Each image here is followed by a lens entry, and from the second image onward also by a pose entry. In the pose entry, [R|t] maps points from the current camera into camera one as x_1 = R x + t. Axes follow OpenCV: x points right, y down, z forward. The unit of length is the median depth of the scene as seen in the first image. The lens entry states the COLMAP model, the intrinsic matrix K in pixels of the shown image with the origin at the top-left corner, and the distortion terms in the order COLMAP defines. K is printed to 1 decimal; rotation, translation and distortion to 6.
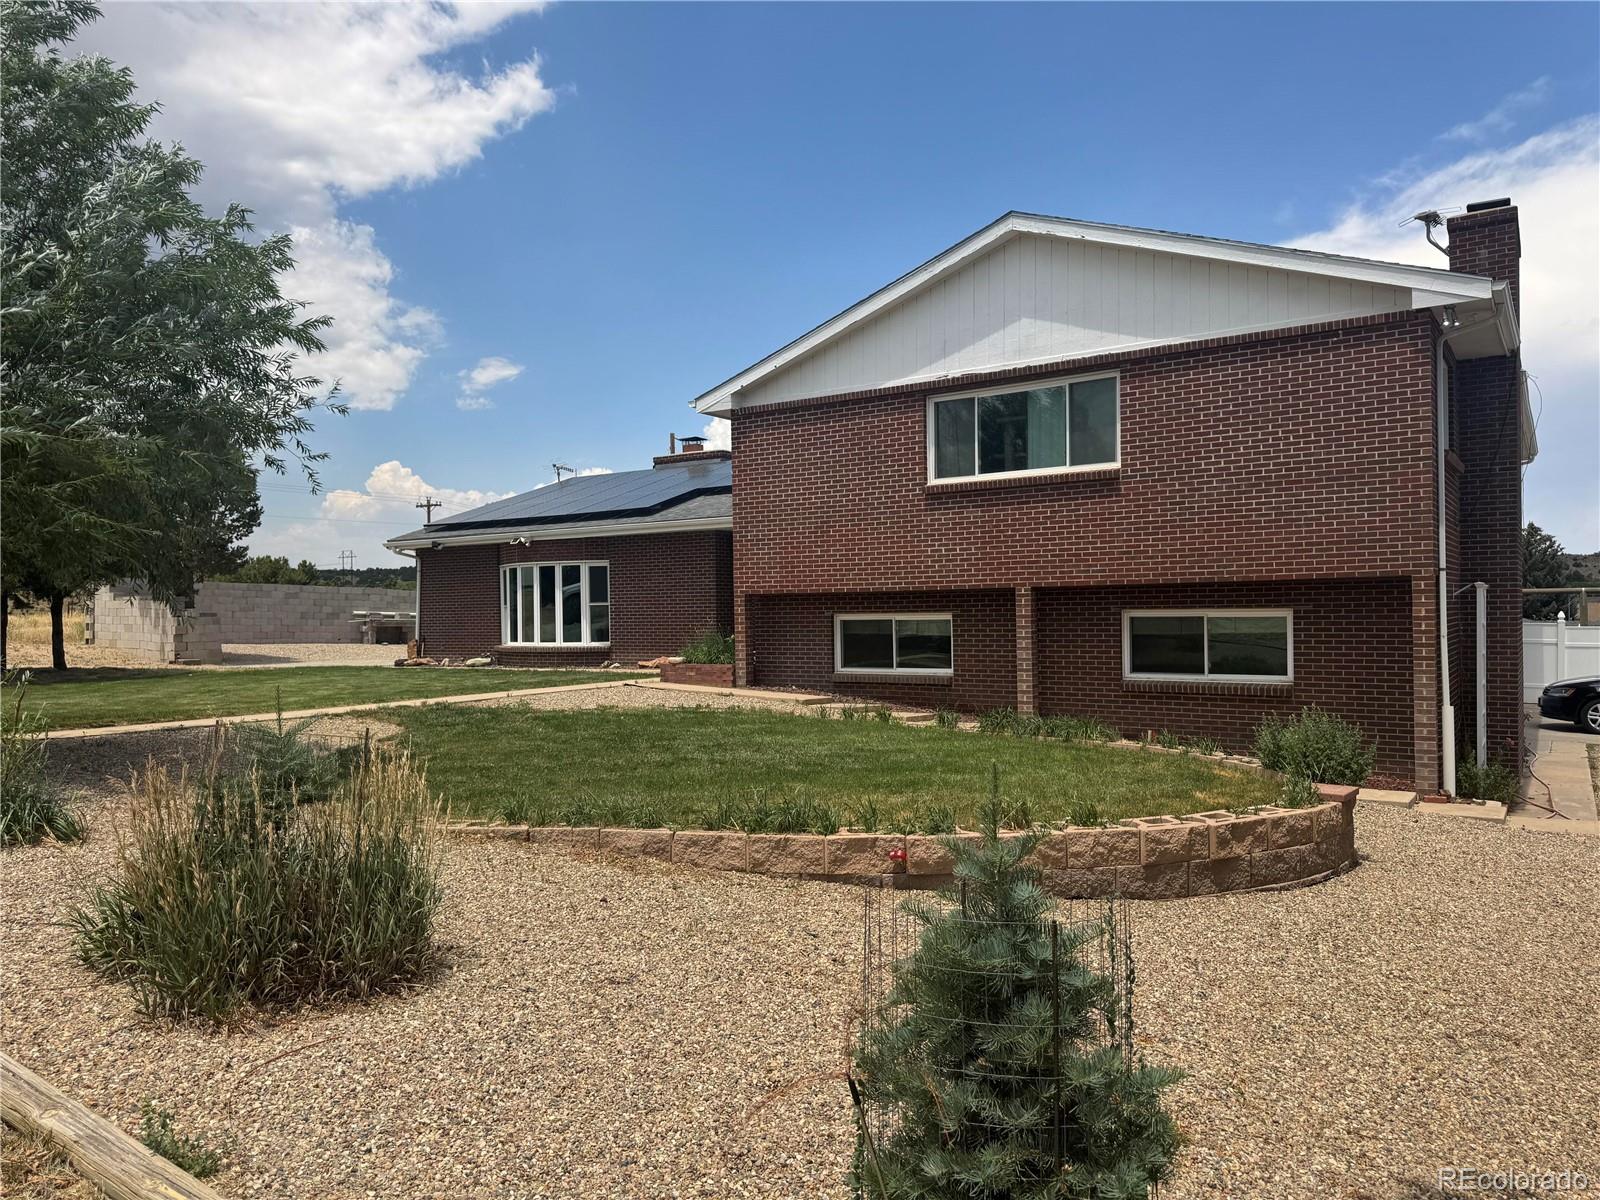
lens RADIAL K [[1136.8, 0, 761.7], [0, 1136.8, 614.8], [0, 0, 1]] dist [0.063406, -0.052401]
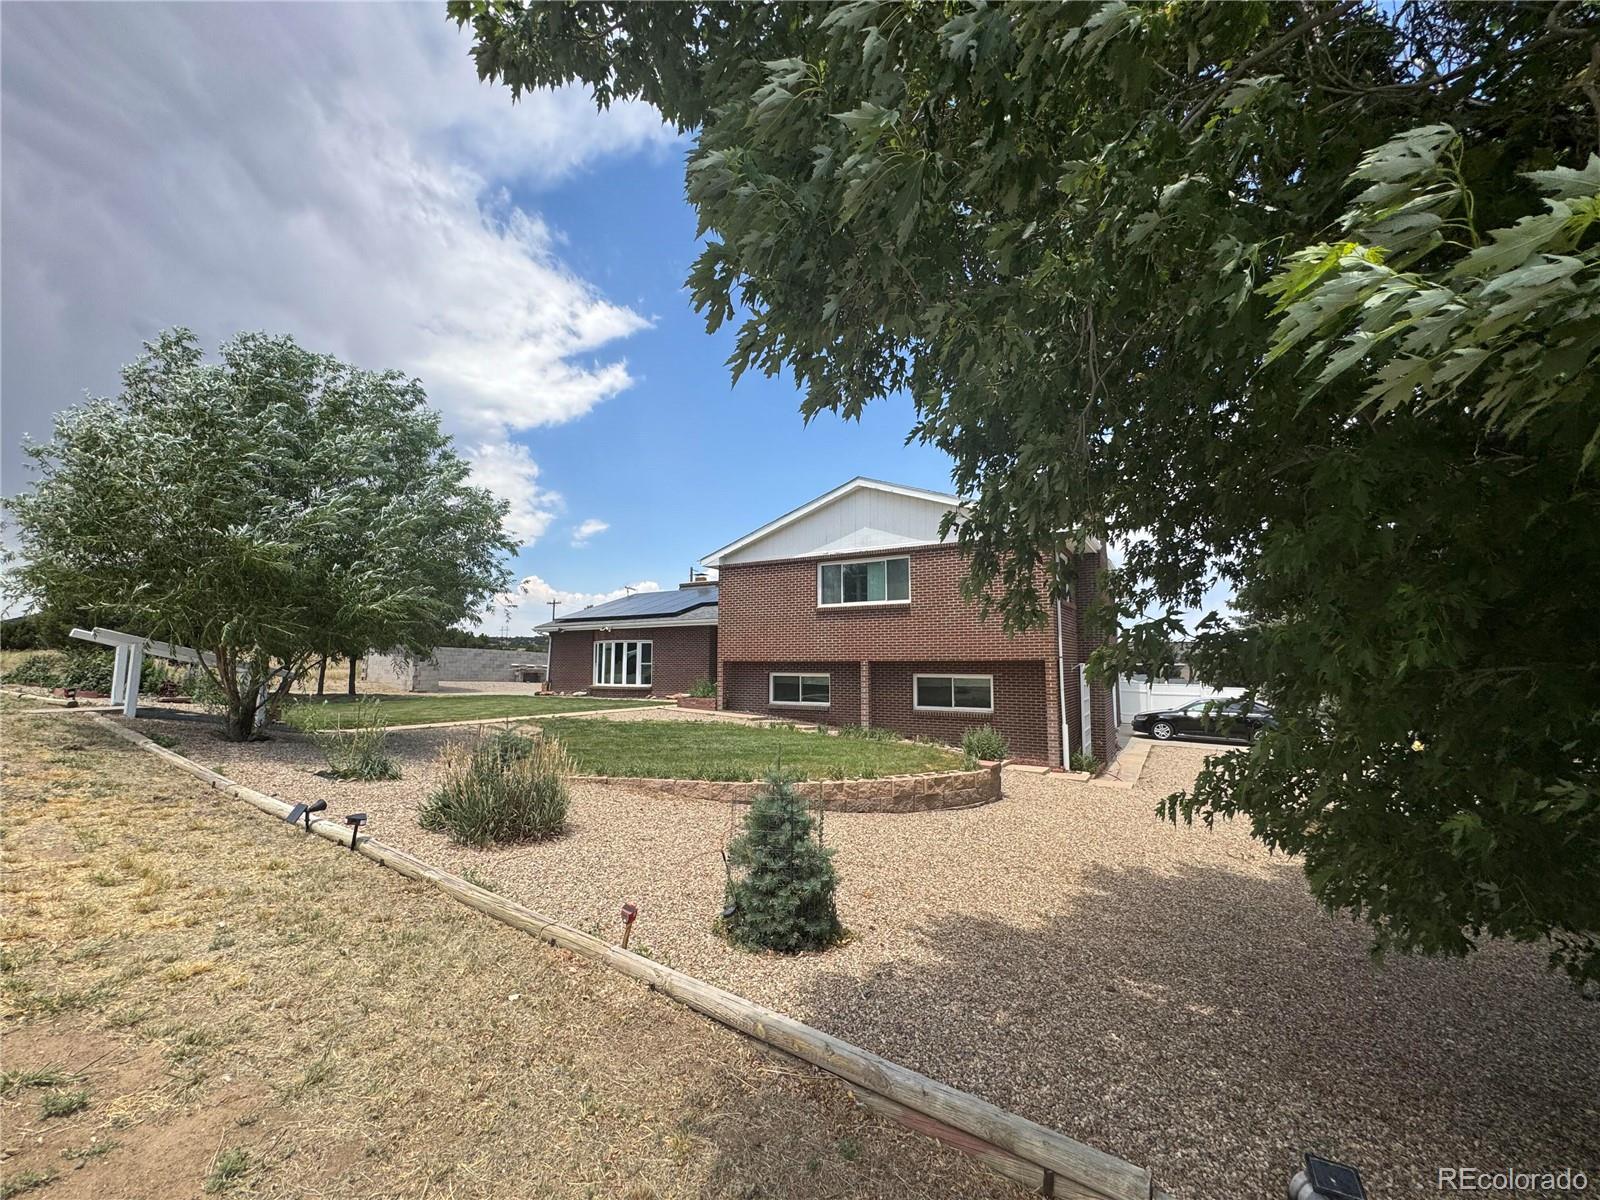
lens RADIAL K [[644.1, 0, 777.5], [0, 644.1, 611.6], [0, 0, 1]] dist [-0.001250, 0.000595]
pose [[0.998218, 0.022869, 0.055111, 0.016324], [-0.017980, 0.995991, -0.087630, -0.008934], [-0.056894, 0.086483, 0.994627, -0.098263]]
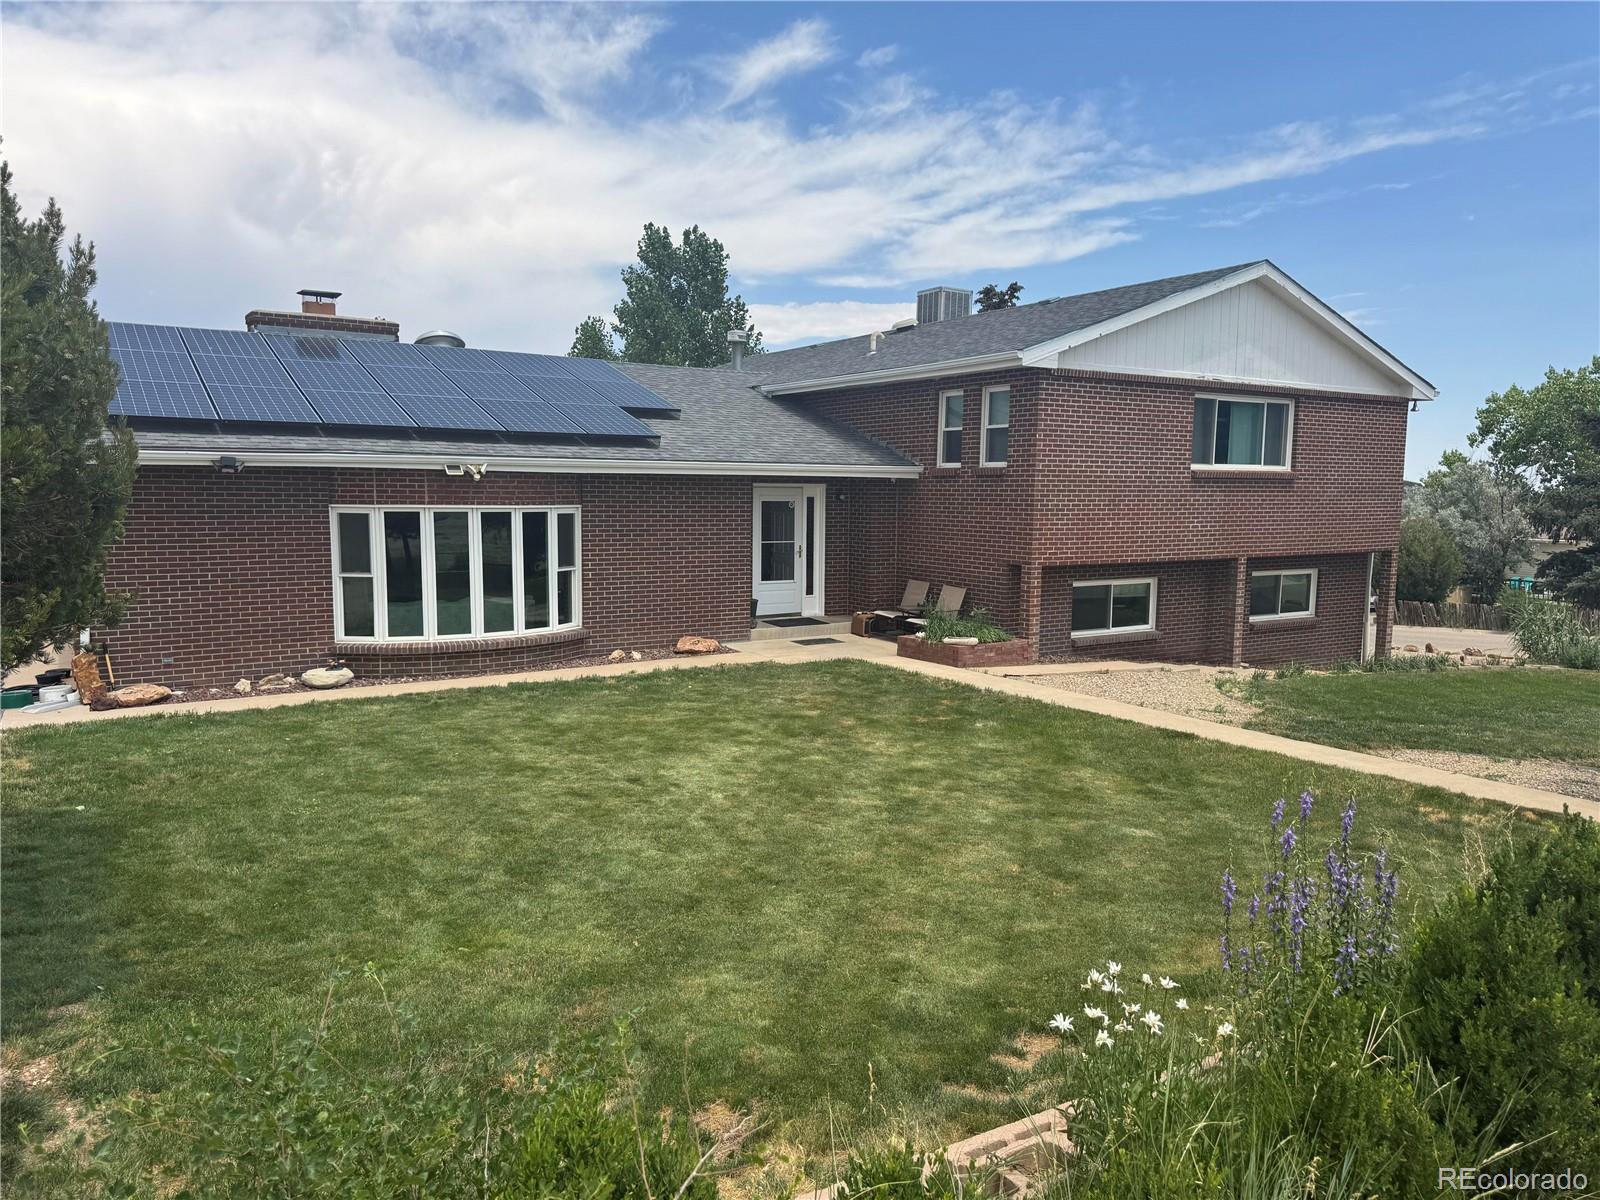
lens RADIAL K [[1136.8, 0, 799.6], [0, 1136.8, 646.4], [0, 0, 1]] dist [0.063406, -0.052401]
pose [[0.372704, -0.113575, 0.920974, -1.106868], [-0.011765, 0.991824, 0.127073, -0.079873], [-0.927876, -0.058195, 0.368320, 0.933113]]
